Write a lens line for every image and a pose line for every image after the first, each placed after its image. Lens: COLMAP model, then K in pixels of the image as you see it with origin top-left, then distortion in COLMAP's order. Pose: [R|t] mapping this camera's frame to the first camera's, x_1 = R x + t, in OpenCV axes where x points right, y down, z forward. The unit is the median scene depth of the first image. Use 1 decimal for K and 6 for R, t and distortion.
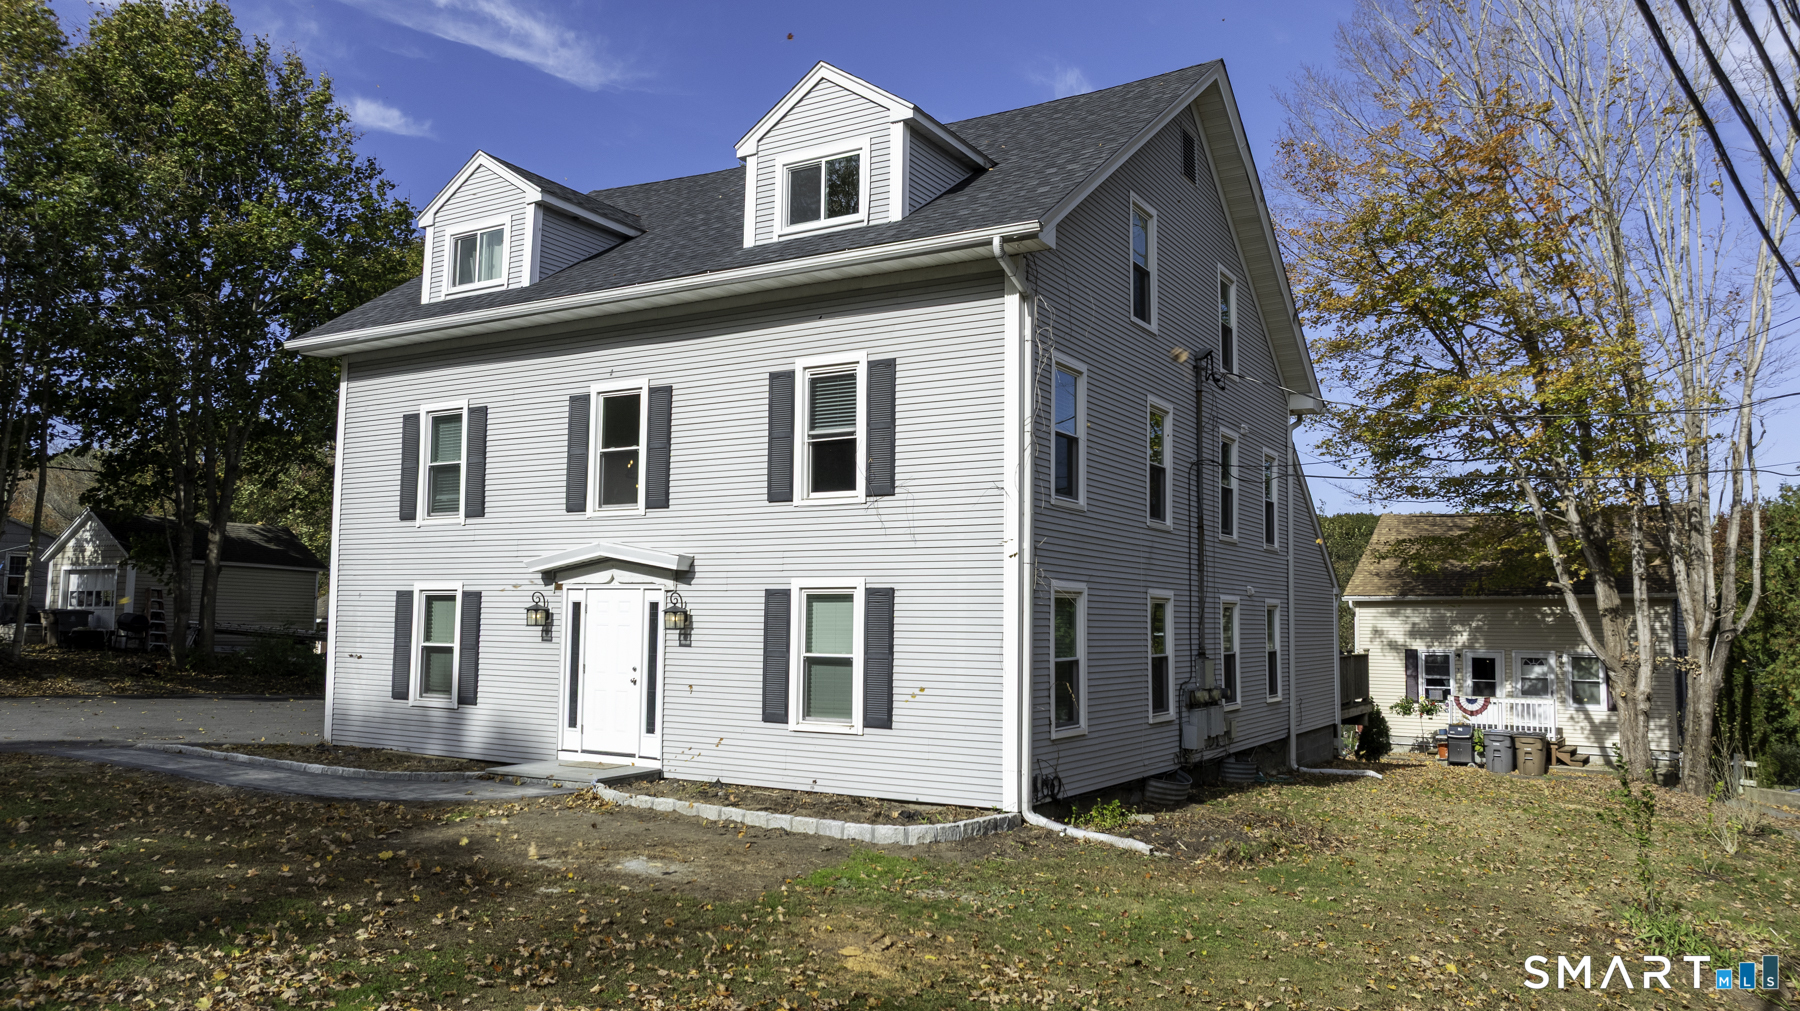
lens RADIAL K [[1279.6, 0, 896.3], [0, 1279.6, 501.1], [0, 0, 1]] dist [-0.040984, 0.030543]
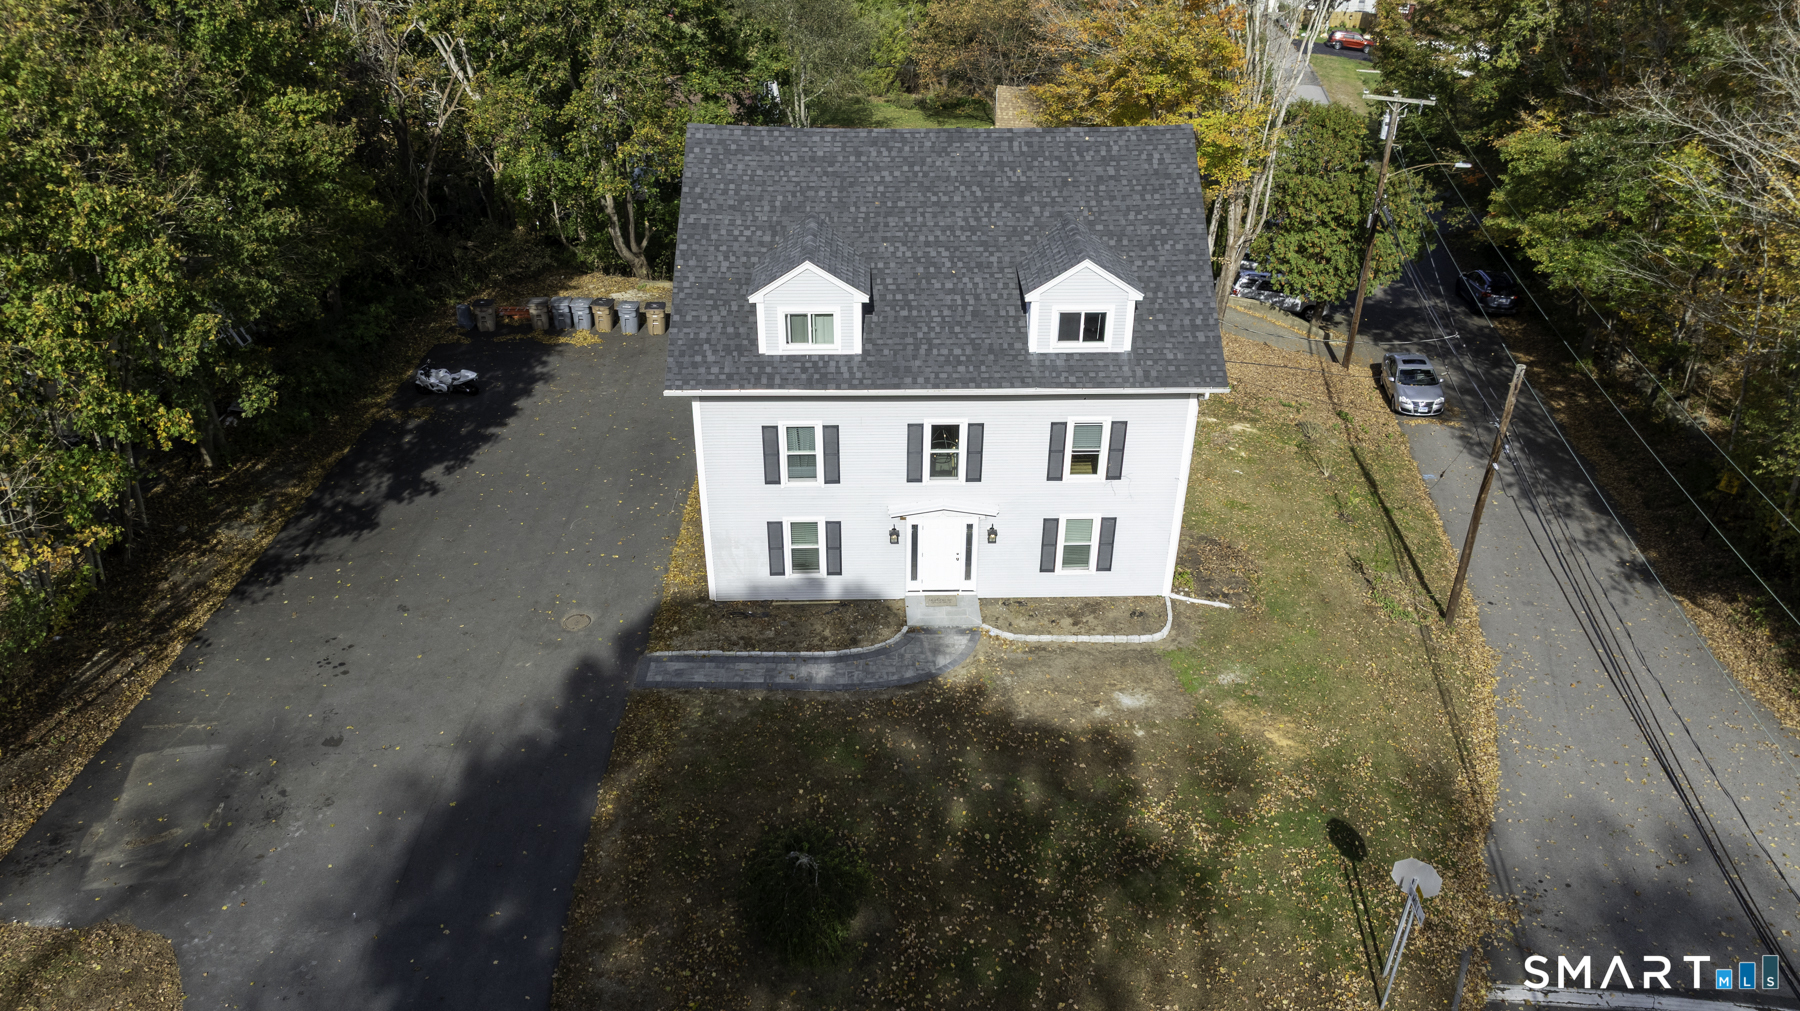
lens RADIAL K [[1279.6, 0, 896.3], [0, 1279.6, 501.1], [0, 0, 1]] dist [-0.040984, 0.030543]
pose [[0.847817, -0.276722, 0.452362, -1.133235], [-0.043640, 0.813745, 0.579581, -1.046818], [-0.528490, -0.511120, 0.677831, -0.221524]]
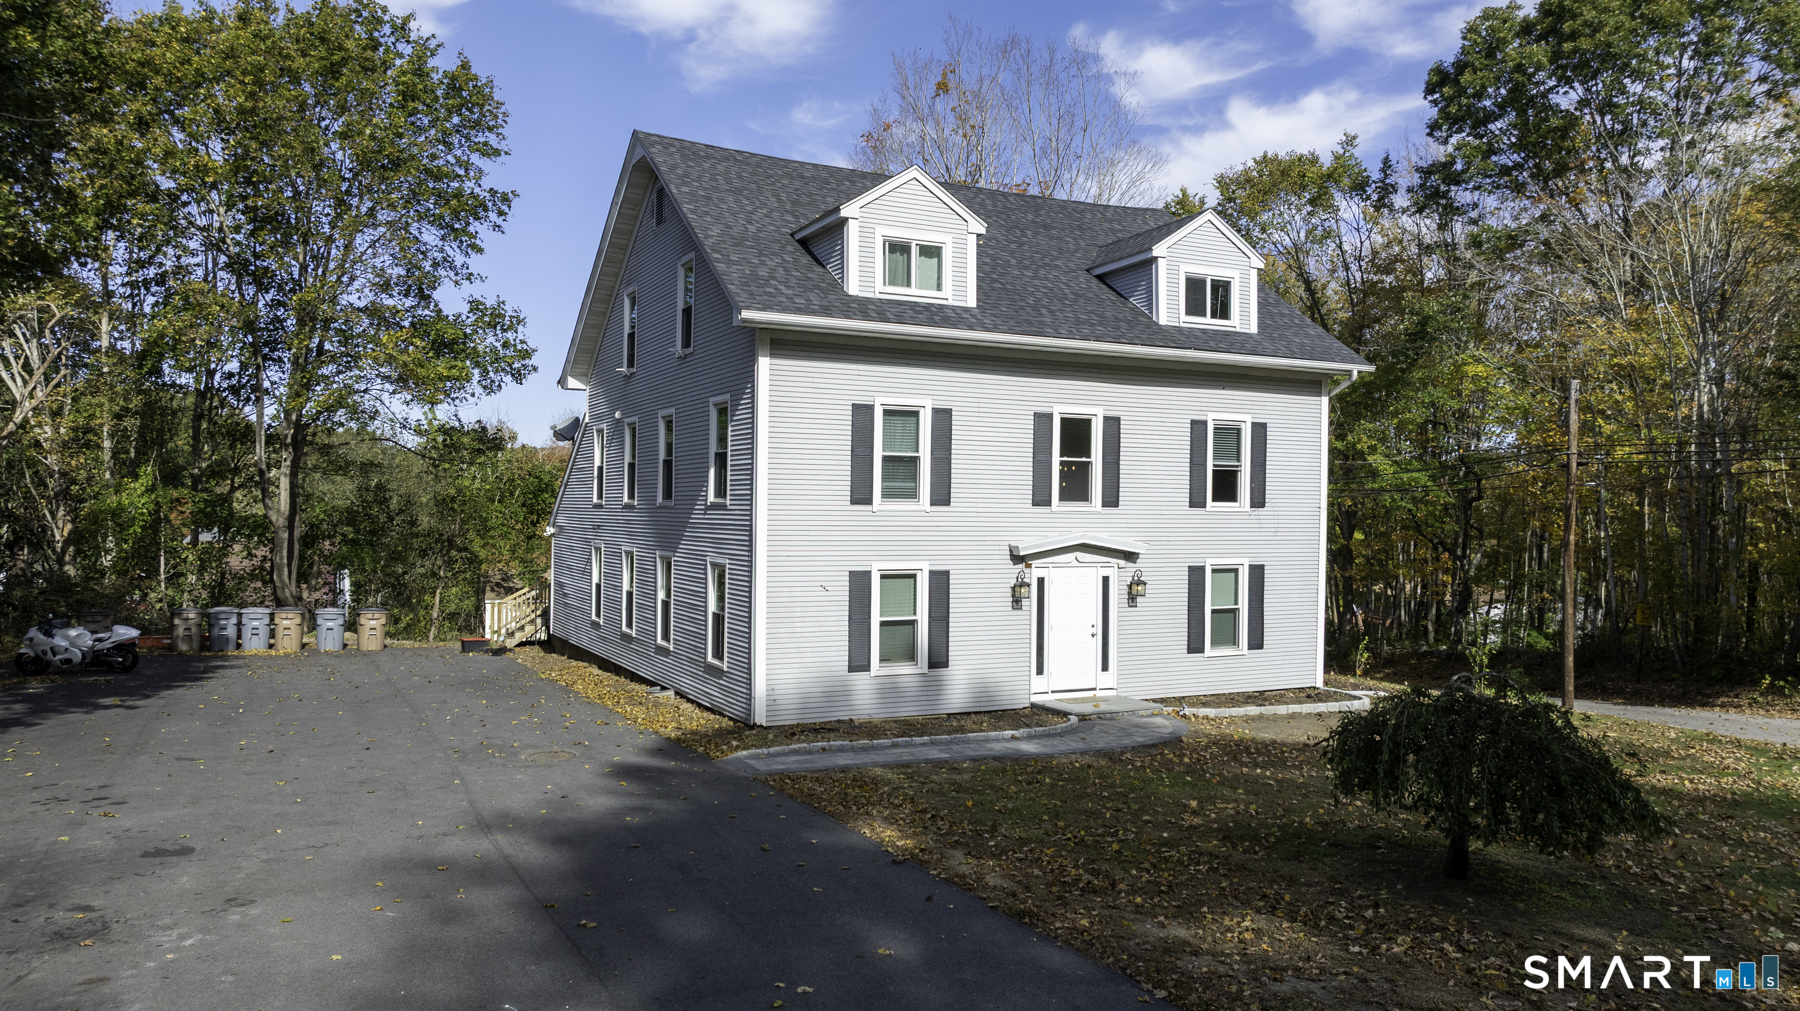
lens RADIAL K [[1279.6, 0, 896.3], [0, 1279.6, 501.1], [0, 0, 1]] dist [-0.040984, 0.030543]
pose [[0.538833, 0.000062, 0.842413, -1.449285], [-0.083062, 0.995131, 0.053056, -0.053639], [-0.838308, -0.098560, 0.536215, 0.461644]]
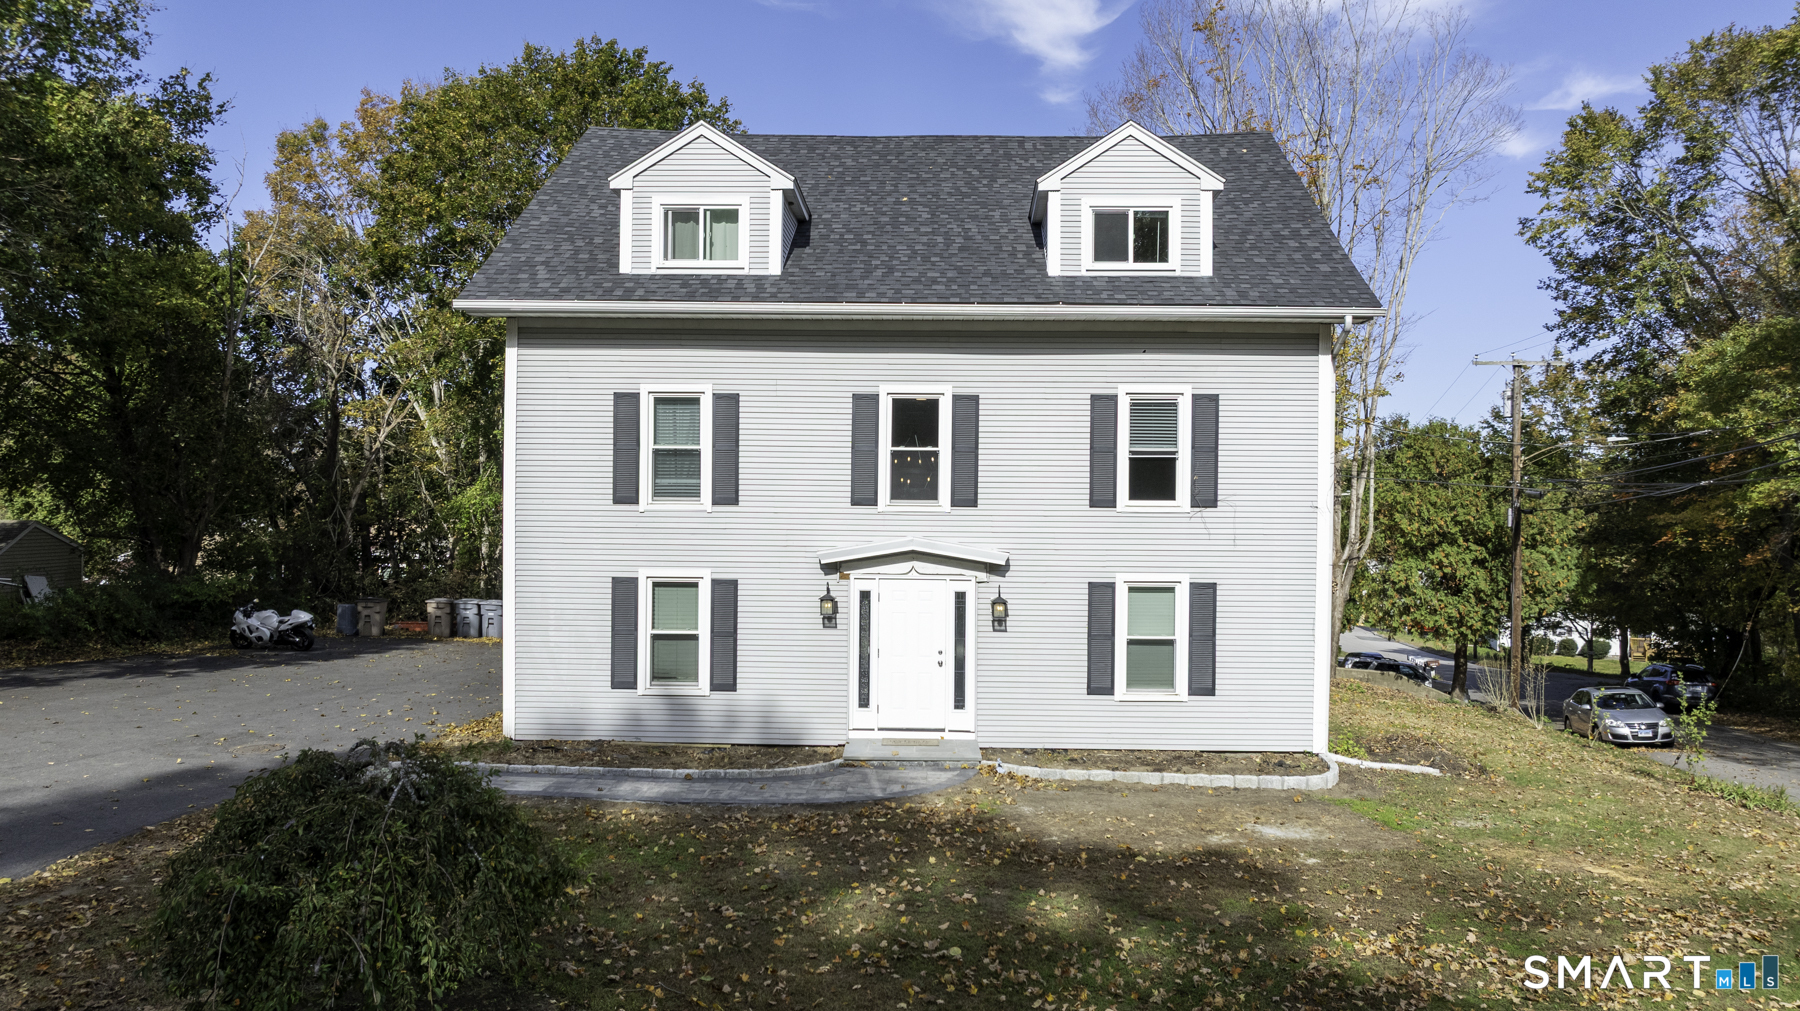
lens RADIAL K [[1279.6, 0, 896.3], [0, 1279.6, 501.1], [0, 0, 1]] dist [-0.040984, 0.030543]
pose [[0.875190, 0.000259, 0.483780, -0.767840], [-0.045060, 0.995696, 0.080984, -0.085217], [-0.481677, -0.092676, 0.871435, 0.070814]]
